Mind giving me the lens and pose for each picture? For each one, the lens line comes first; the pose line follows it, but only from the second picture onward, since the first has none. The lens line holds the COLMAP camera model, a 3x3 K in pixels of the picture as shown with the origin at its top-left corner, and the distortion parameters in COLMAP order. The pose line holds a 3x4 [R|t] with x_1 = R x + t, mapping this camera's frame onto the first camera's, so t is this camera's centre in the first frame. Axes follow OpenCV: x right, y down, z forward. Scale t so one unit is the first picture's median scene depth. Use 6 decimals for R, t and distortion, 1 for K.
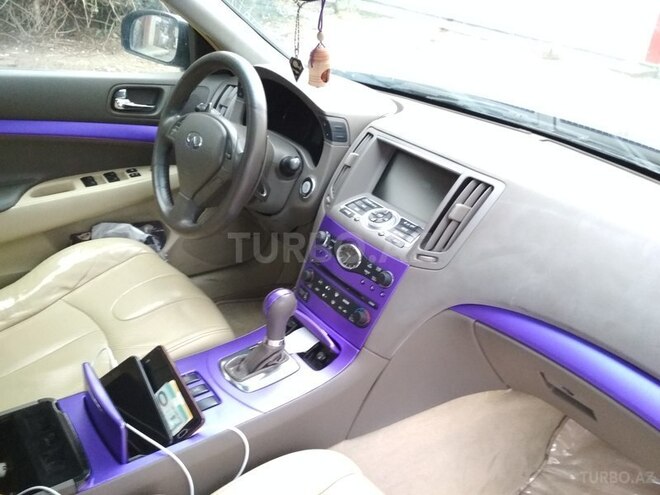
lens RADIAL K [[600.1, 0, 331.7], [0, 600.1, 245.9], [0, 0, 1]] dist [0.149340, -0.323528]
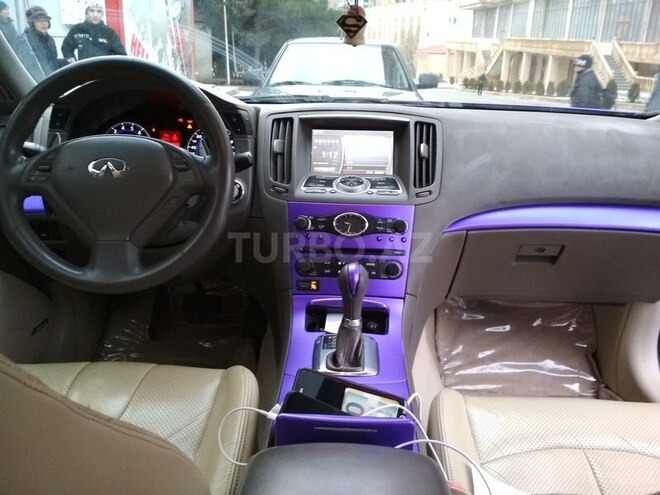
lens RADIAL K [[600.1, 0, 331.7], [0, 600.1, 245.9], [0, 0, 1]] dist [0.149340, -0.323528]
pose [[0.622959, -0.305533, 0.720119, -0.746989], [0.379692, 0.922956, 0.063129, -0.025520], [-0.683927, 0.234096, 0.690973, 0.334168]]
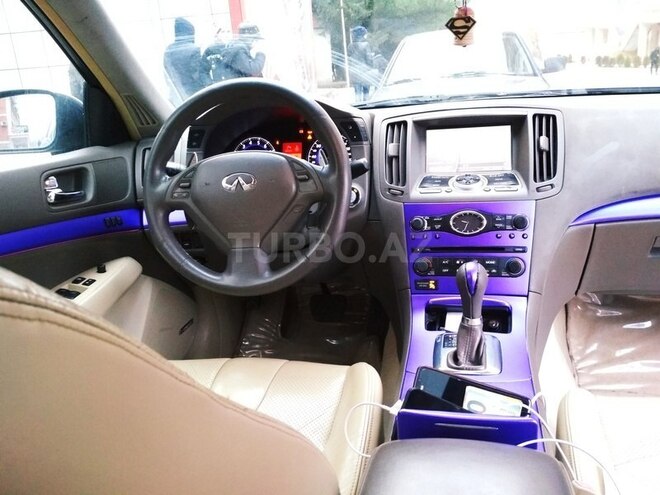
lens RADIAL K [[600.1, 0, 331.7], [0, 600.1, 245.9], [0, 0, 1]] dist [0.149340, -0.323528]
pose [[0.745182, -0.333413, 0.577529, -0.758360], [0.417996, 0.908326, -0.014953, -0.028367], [-0.519599, 0.252548, 0.816233, 0.301334]]
